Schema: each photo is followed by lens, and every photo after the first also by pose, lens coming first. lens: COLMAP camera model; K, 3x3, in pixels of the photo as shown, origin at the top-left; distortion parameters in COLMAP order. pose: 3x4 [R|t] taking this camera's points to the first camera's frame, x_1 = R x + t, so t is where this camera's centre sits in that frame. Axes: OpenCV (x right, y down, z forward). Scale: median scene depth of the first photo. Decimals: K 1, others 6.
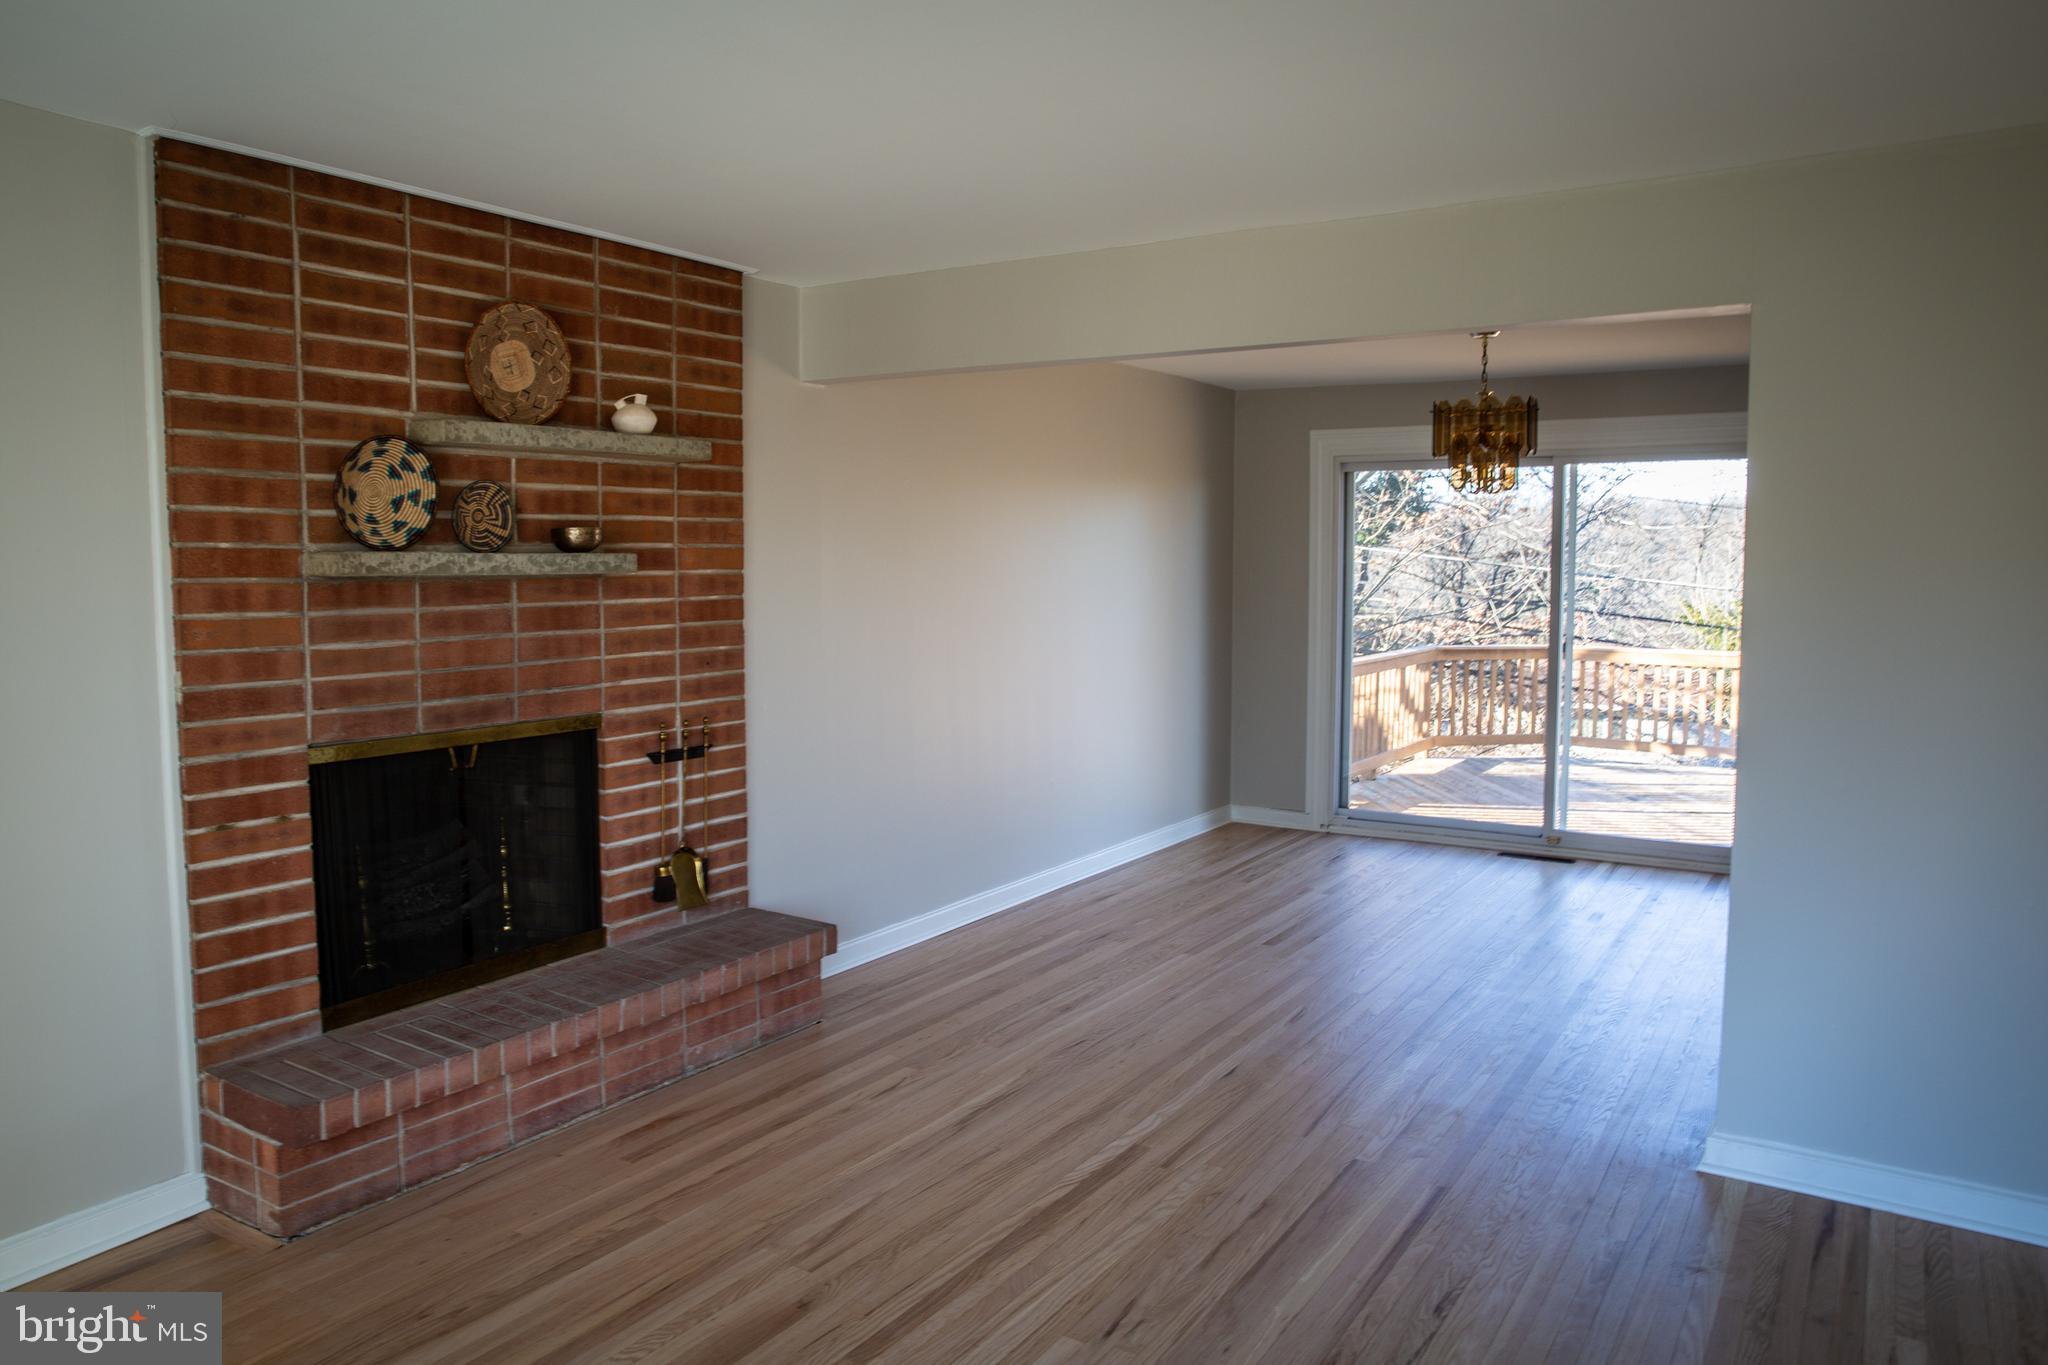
lens RADIAL K [[1404.0, 0, 1031.9], [0, 1404.0, 676.2], [0, 0, 1]] dist [-0.108585, 0.085662]
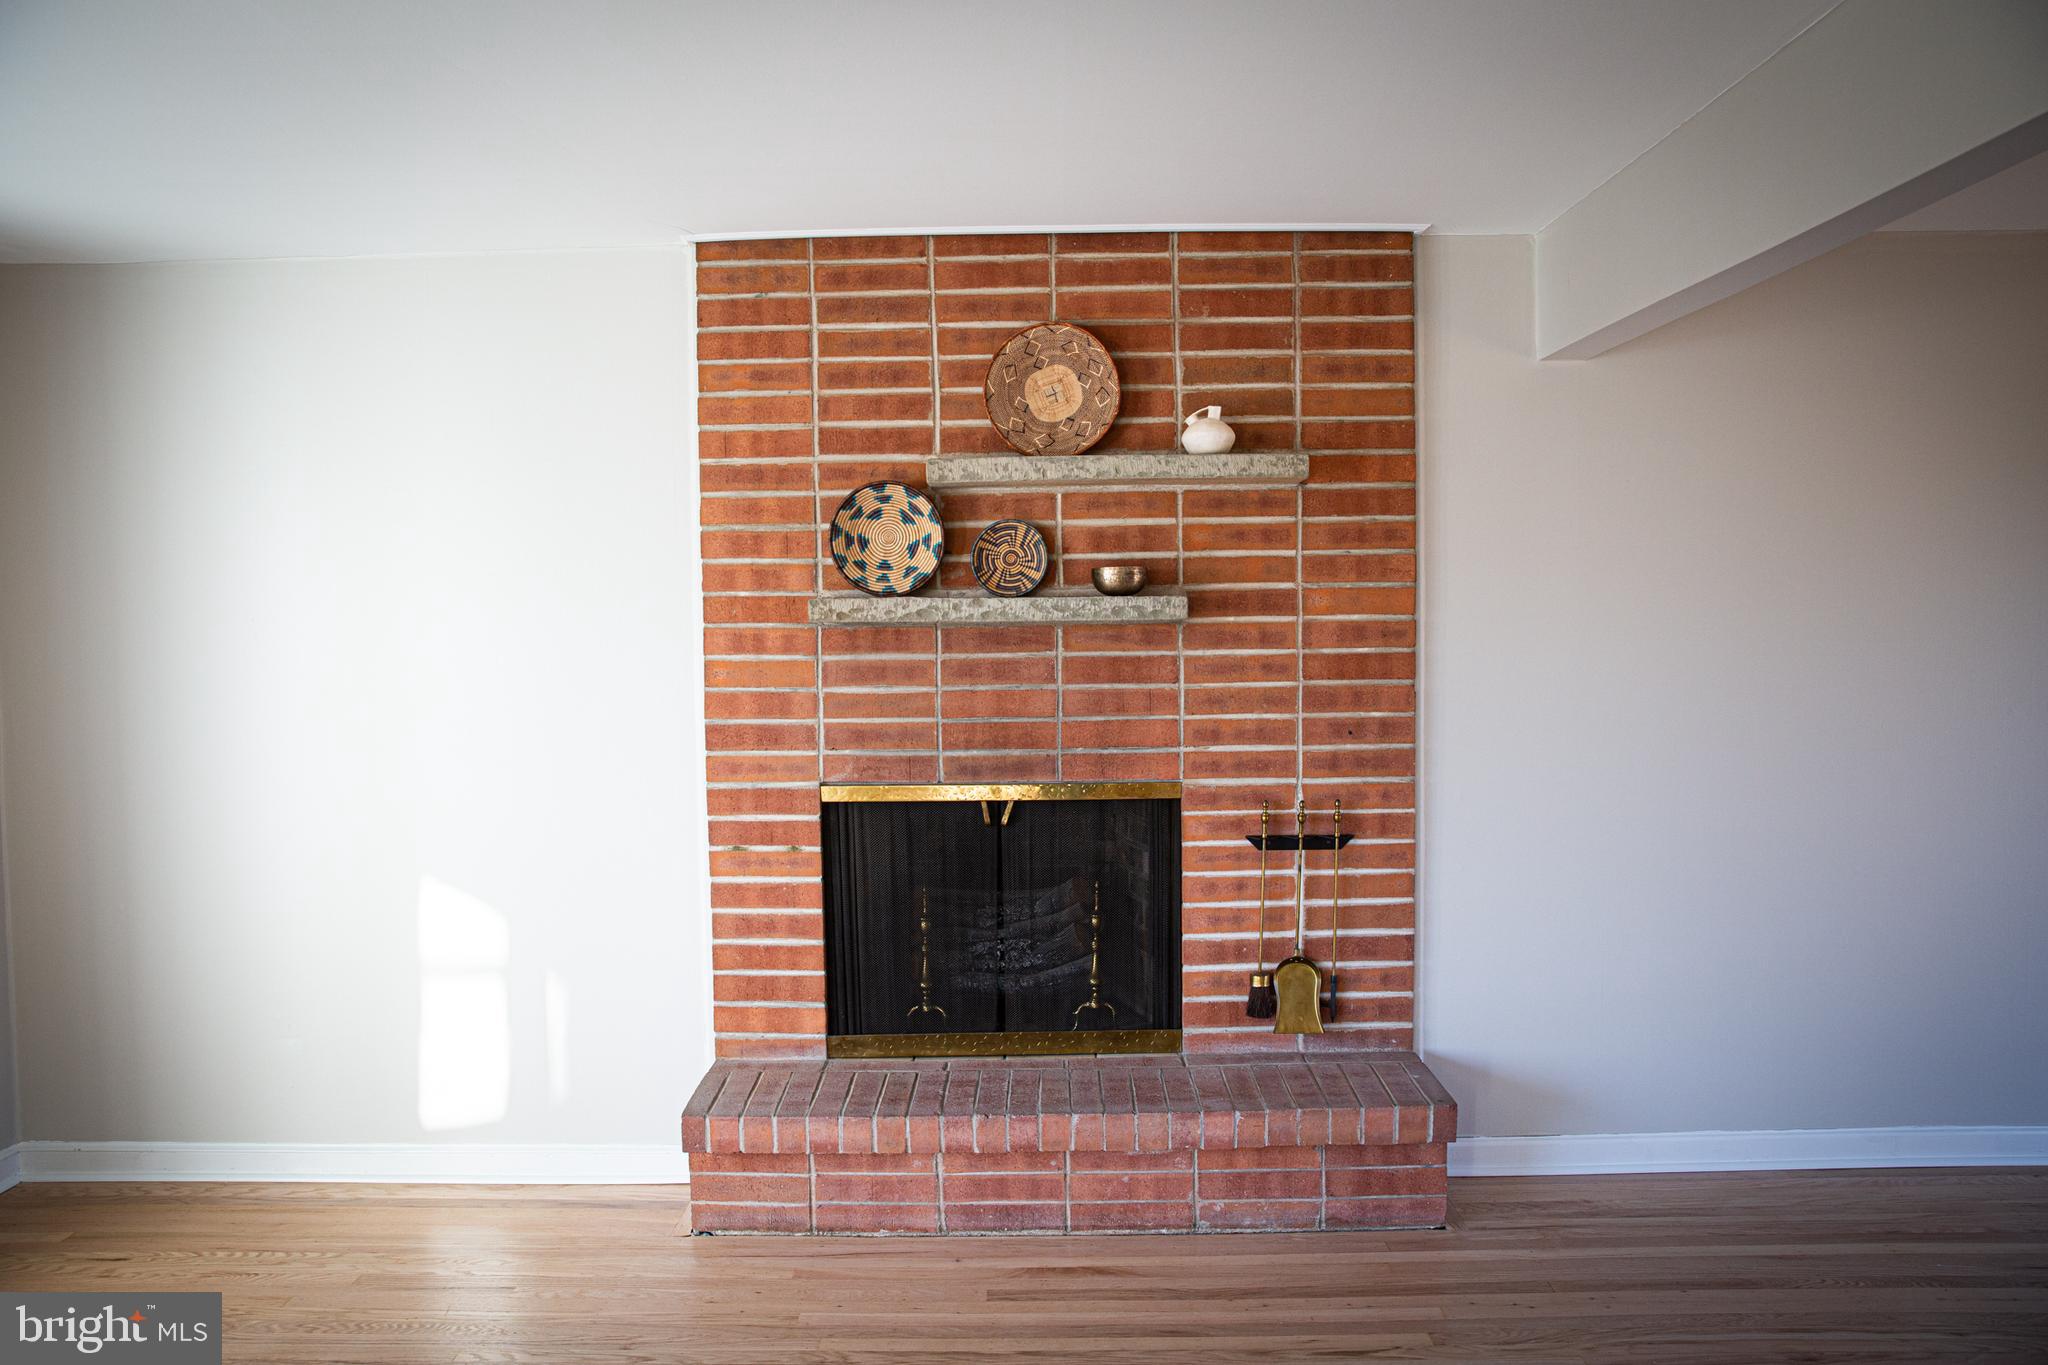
lens RADIAL K [[1404.0, 0, 1031.9], [0, 1404.0, 676.2], [0, 0, 1]] dist [-0.108585, 0.085662]
pose [[0.522260, 0.035510, -0.852047, 0.410611], [-0.059802, 0.998198, 0.004946, -0.040517], [0.850687, 0.048371, 0.523443, 0.504658]]
